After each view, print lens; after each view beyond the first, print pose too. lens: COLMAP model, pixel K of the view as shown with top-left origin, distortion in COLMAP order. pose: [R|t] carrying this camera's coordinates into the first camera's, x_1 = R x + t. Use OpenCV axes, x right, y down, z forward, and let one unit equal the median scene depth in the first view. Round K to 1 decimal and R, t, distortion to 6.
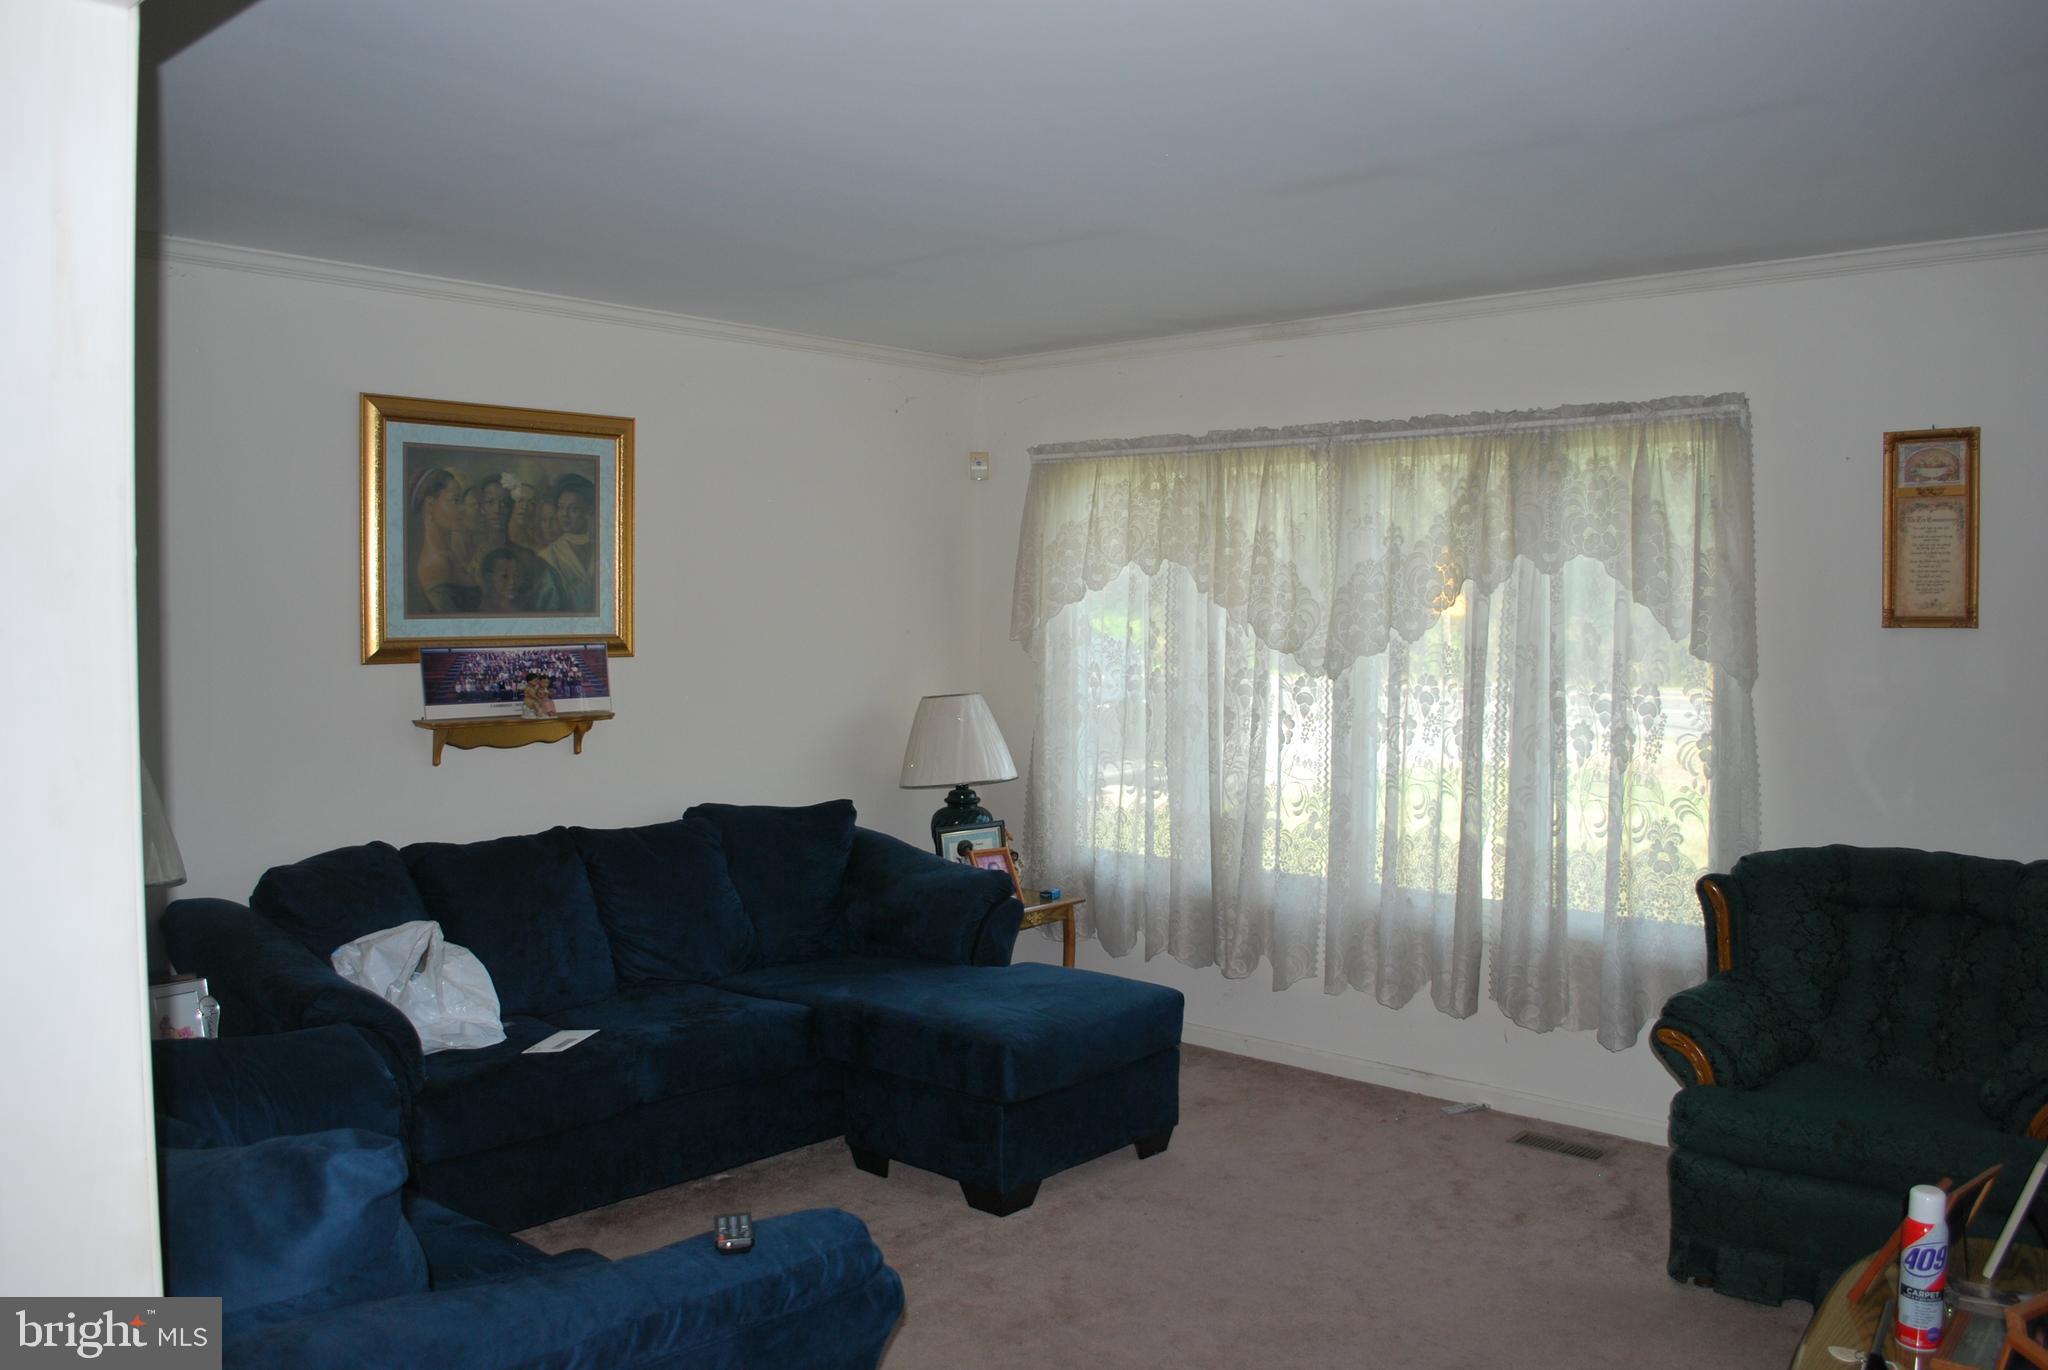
lens RADIAL K [[1620.4, 0, 1024.0], [0, 1620.4, 685.0], [0, 0, 1]] dist [-0.076129, 0.009172]
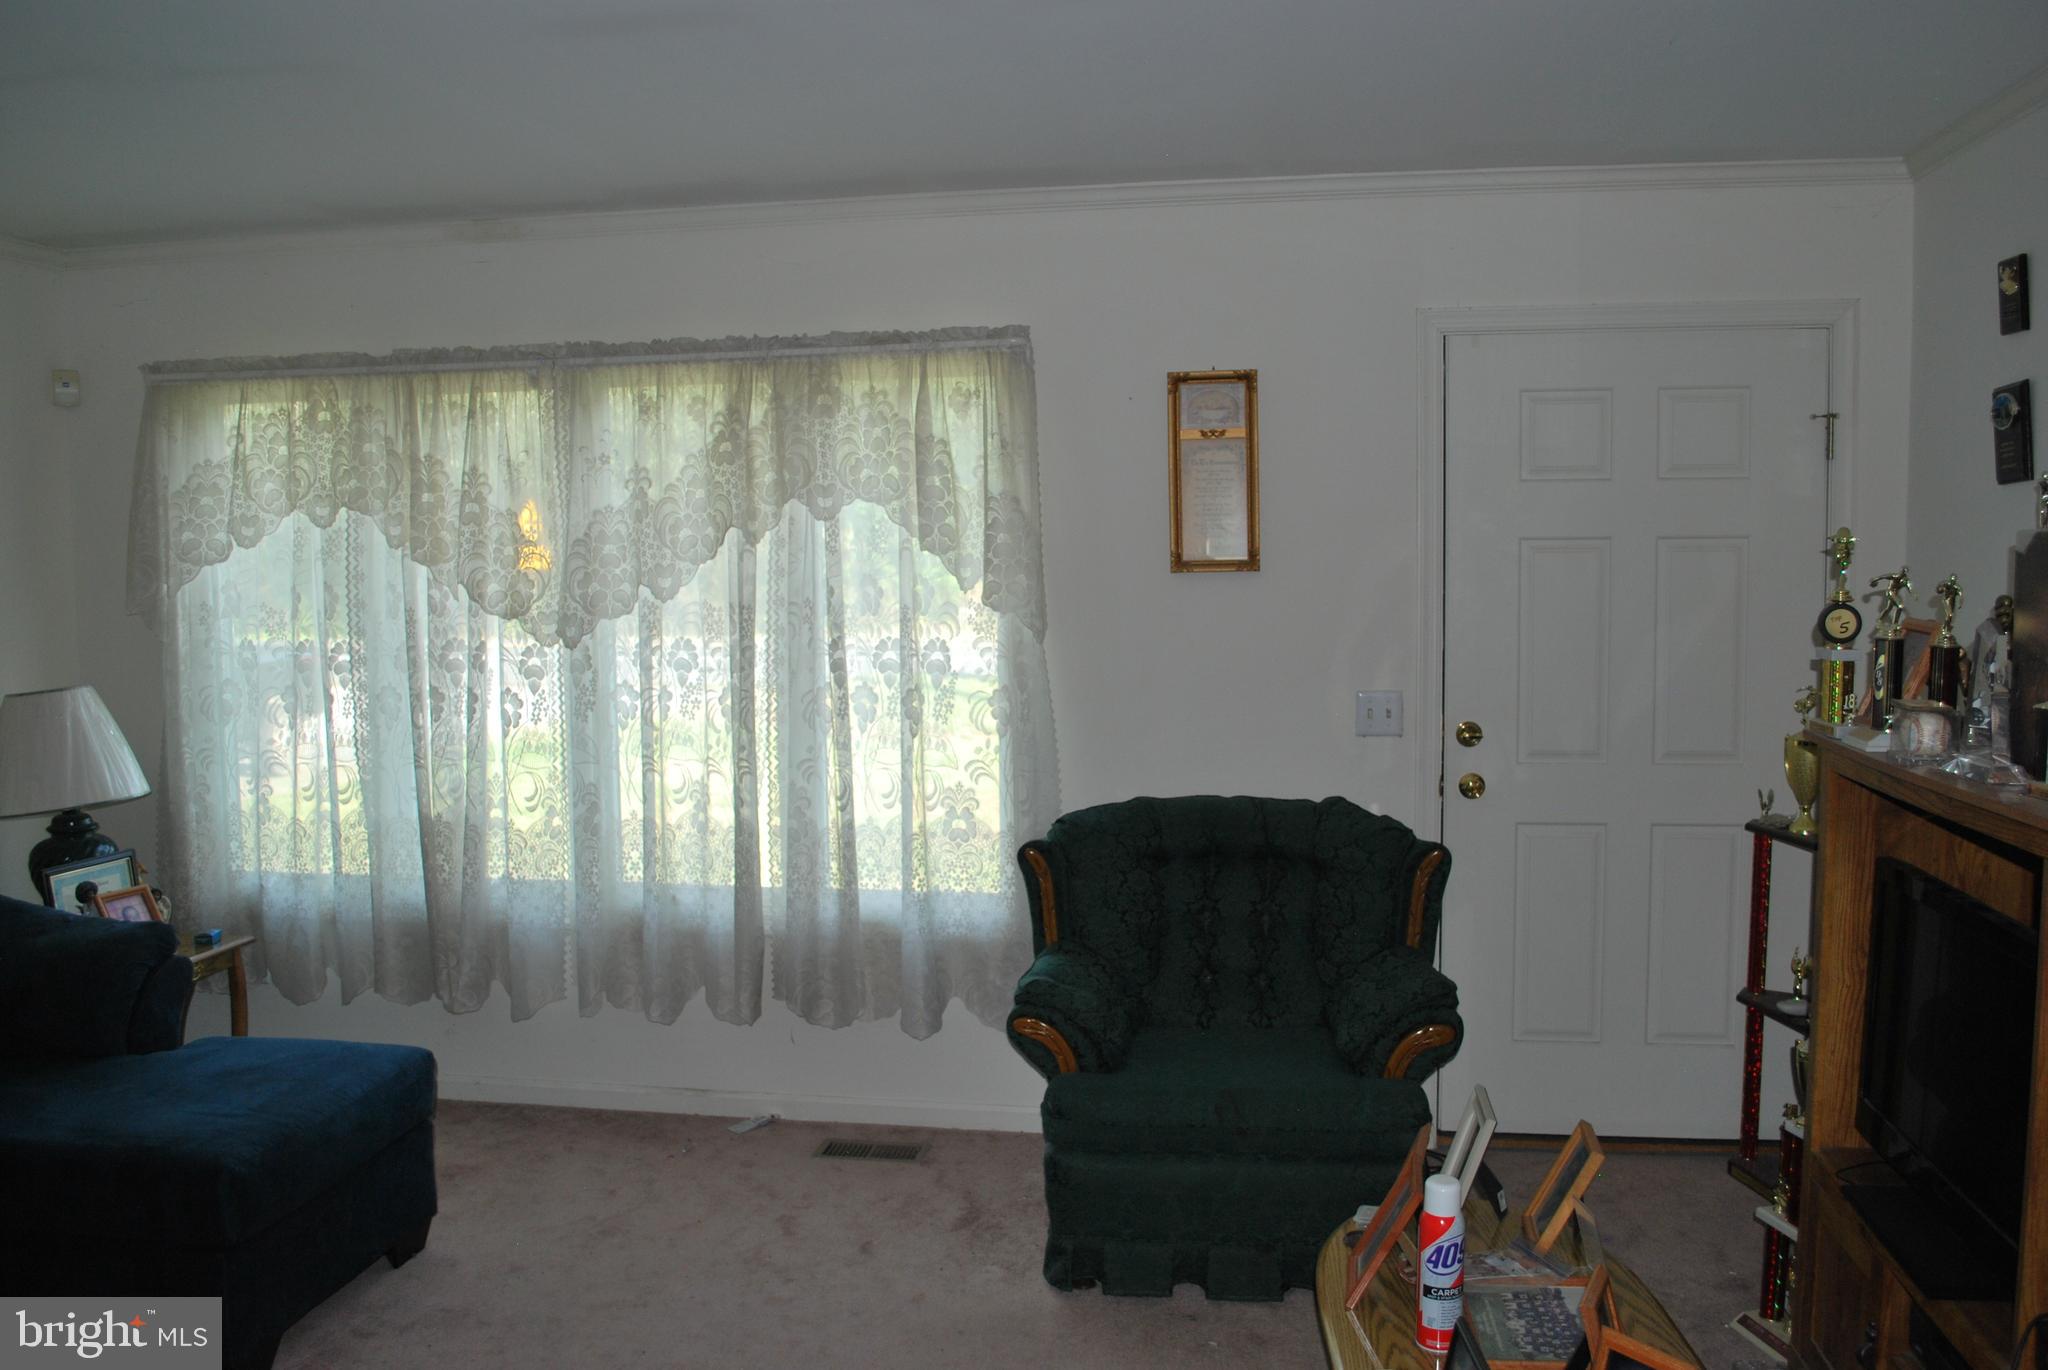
lens RADIAL K [[1620.4, 0, 1024.0], [0, 1620.4, 685.0], [0, 0, 1]] dist [-0.076129, 0.009172]
pose [[0.847401, -0.054045, 0.528196, -0.055901], [0.040027, 0.998478, 0.037949, -0.006967], [-0.529443, -0.011016, 0.848274, 0.164742]]
